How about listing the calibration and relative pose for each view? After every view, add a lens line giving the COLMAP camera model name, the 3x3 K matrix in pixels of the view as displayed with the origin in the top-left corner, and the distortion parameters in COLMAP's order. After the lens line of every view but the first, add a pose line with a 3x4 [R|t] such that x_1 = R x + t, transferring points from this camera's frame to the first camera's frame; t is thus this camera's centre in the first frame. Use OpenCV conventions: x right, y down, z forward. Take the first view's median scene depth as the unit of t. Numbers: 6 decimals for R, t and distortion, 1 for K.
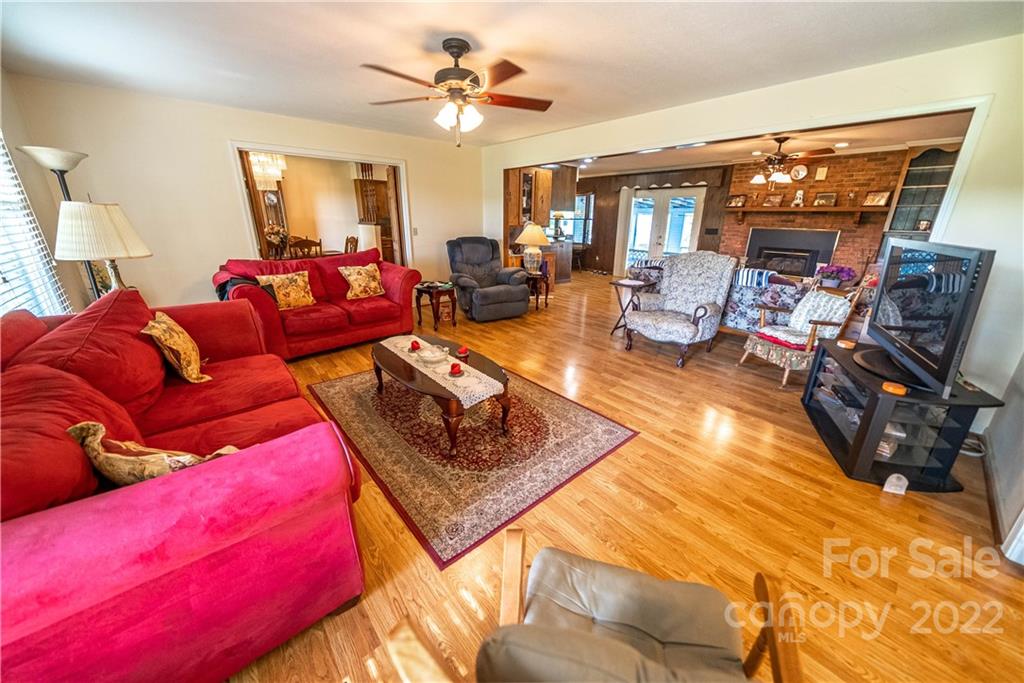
lens RADIAL K [[364.6, 0, 514.6], [0, 364.6, 339.6], [0, 0, 1]] dist [-0.006120, -0.000423]
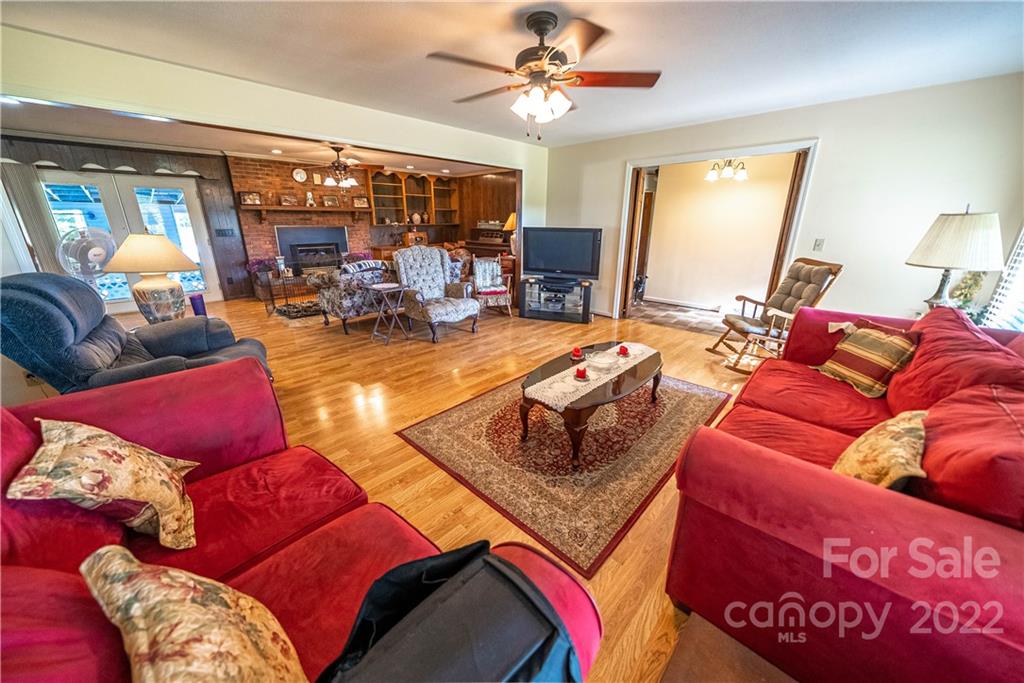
lens RADIAL K [[364.6, 0, 515.4], [0, 364.6, 339.4], [0, 0, 1]] dist [-0.006120, -0.000423]
pose [[-0.112749, -0.321488, 0.940177, -0.589542], [0.311357, 0.887125, 0.340686, -0.223314], [-0.943581, 0.331142, 0.000075, 0.641072]]
